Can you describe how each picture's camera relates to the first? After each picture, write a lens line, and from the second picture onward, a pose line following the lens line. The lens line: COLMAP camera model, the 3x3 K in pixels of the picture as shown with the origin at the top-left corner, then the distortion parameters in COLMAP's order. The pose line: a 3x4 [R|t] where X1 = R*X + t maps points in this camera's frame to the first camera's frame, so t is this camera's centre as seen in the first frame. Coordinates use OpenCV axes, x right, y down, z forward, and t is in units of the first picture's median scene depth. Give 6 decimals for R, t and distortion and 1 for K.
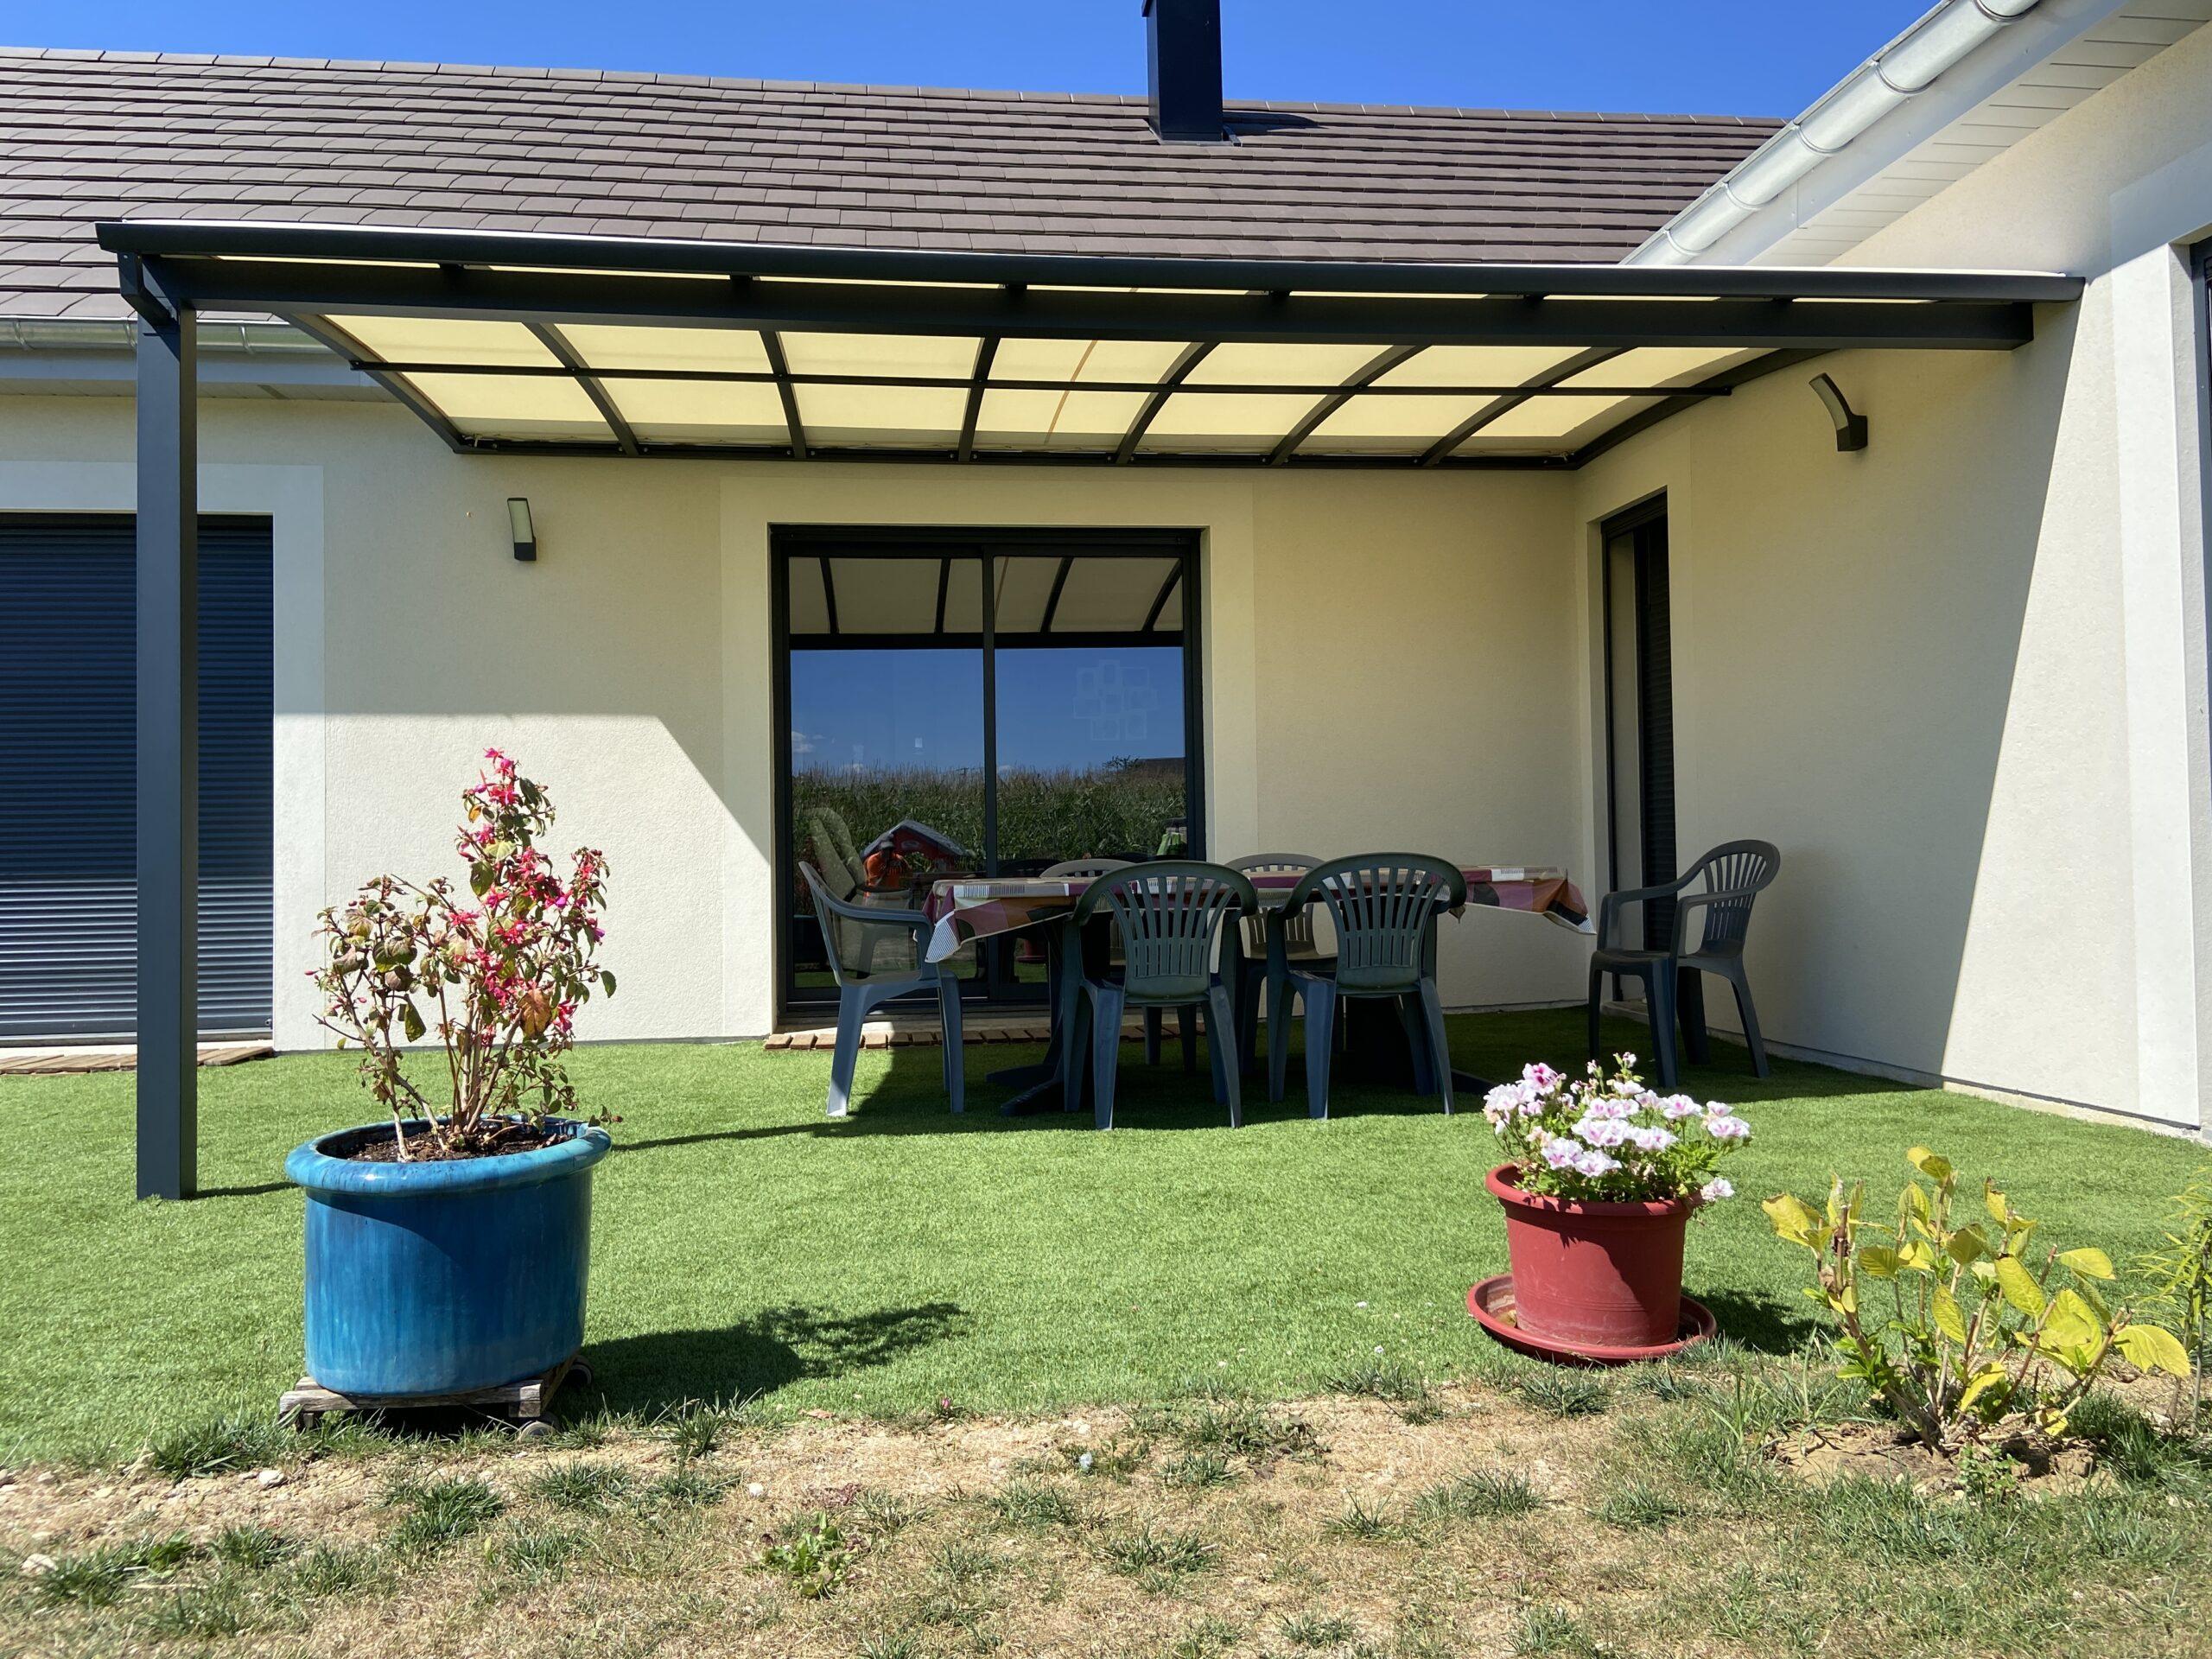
lens RADIAL K [[1666.3, 0, 1106.3], [0, 1666.3, 811.0], [0, 0, 1]] dist [0.104517, -0.122718]
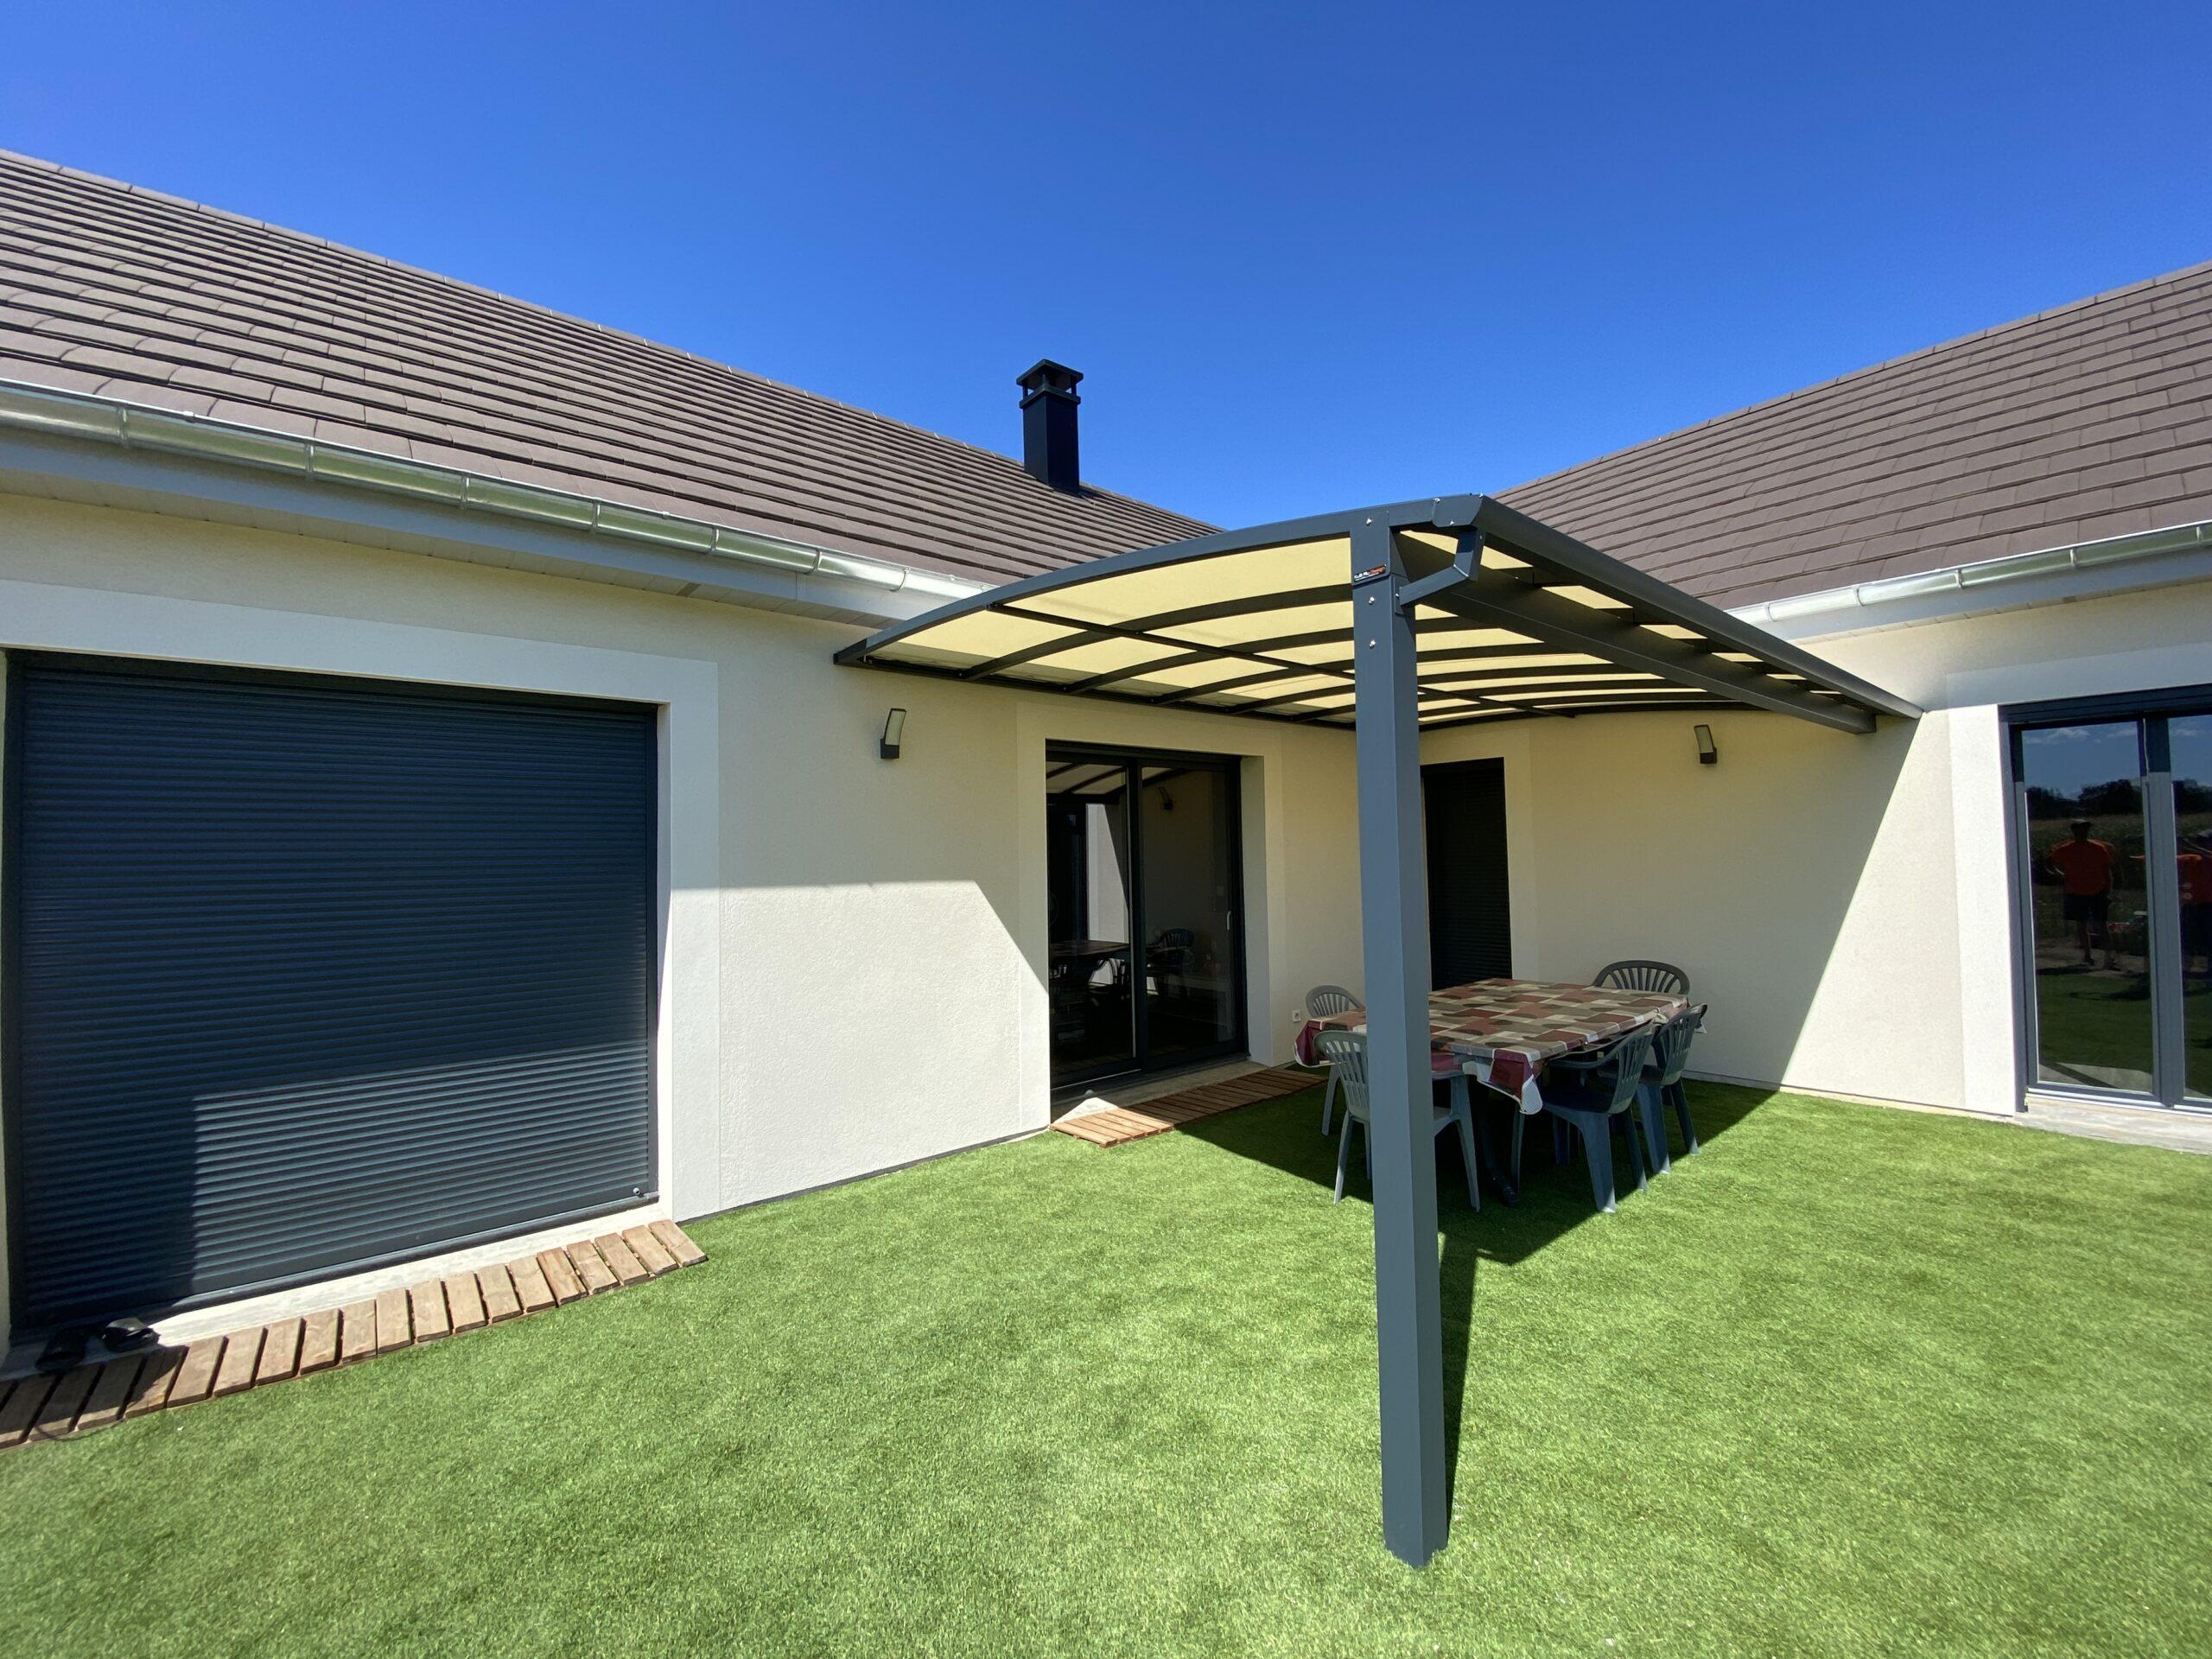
lens RADIAL K [[893.3, 0, 1106.0], [0, 893.3, 829.5], [0, 0, 1]] dist [0.026258, -0.022884]
pose [[0.842259, 0.014978, 0.538865, -0.557434], [-0.005444, 0.999799, -0.019281, -0.087728], [-0.539046, 0.013306, 0.842171, 0.389231]]
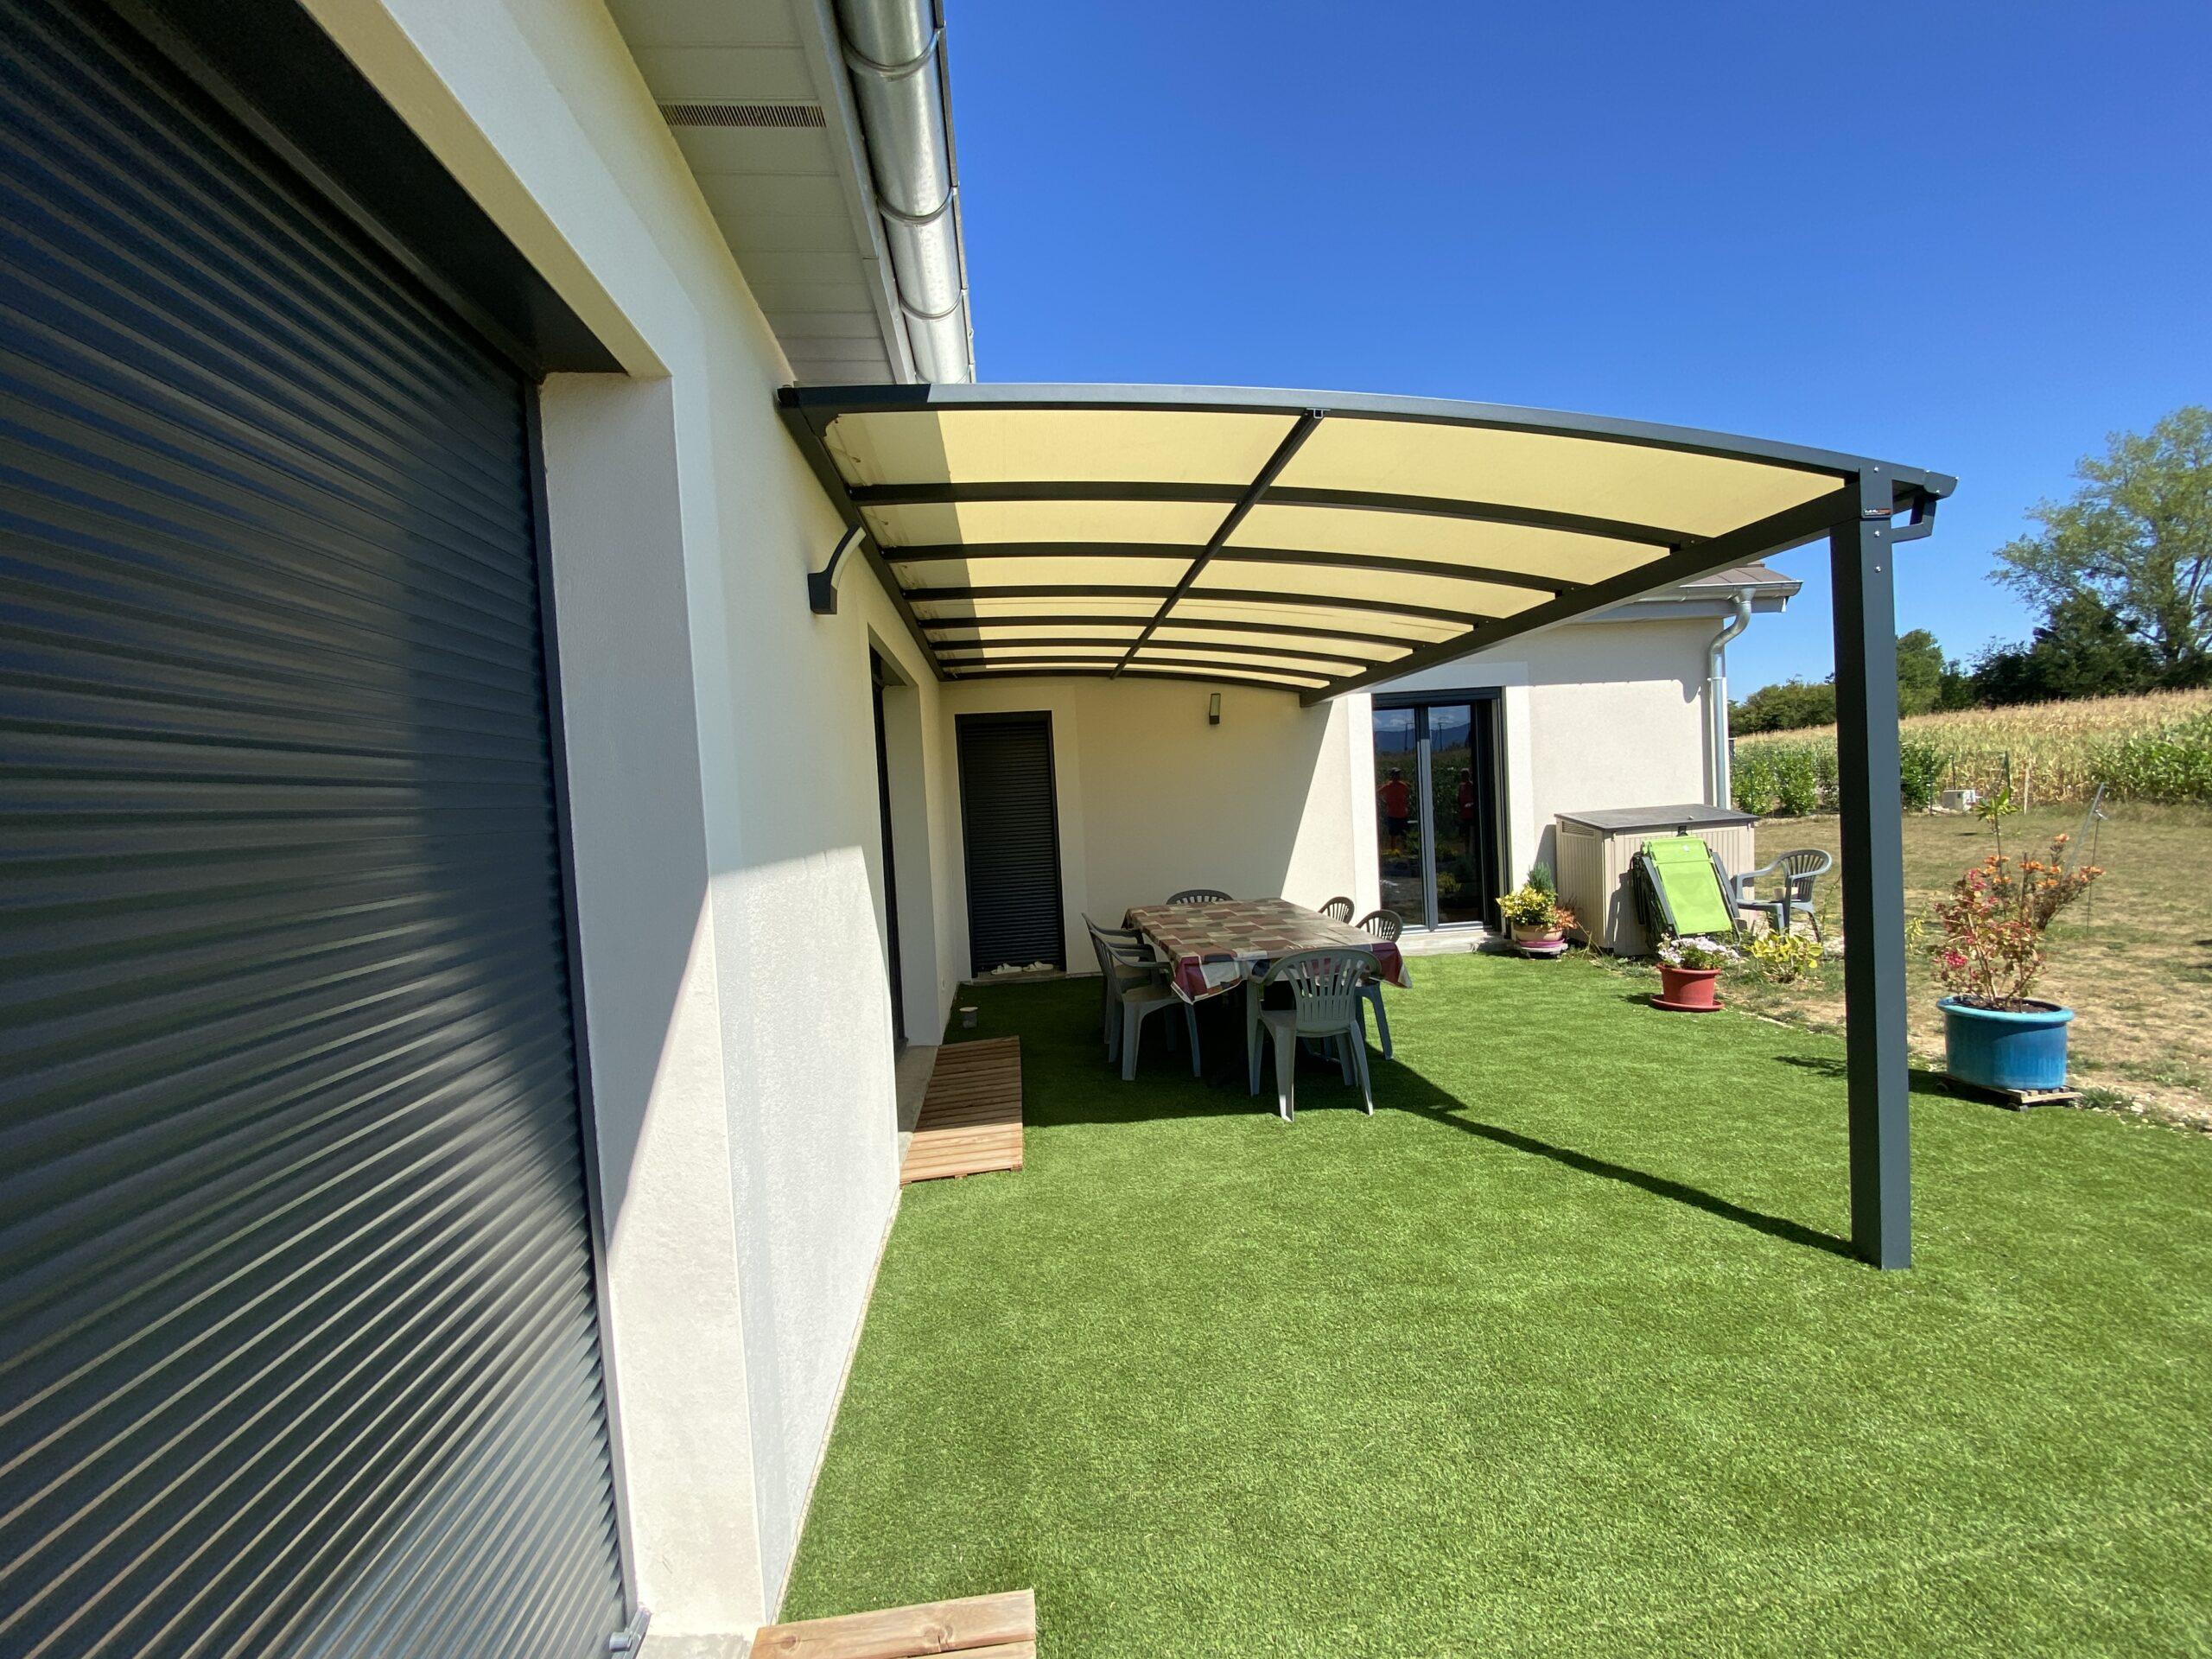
lens RADIAL K [[887.7, 0, 1100.8], [0, 887.7, 818.5], [0, 0, 1]] dist [0.025733, -0.029084]
pose [[0.031723, -0.004543, 0.999486, -0.698612], [0.031719, 0.999491, 0.003536, -0.063936], [-0.998993, 0.031591, 0.031850, 0.886231]]
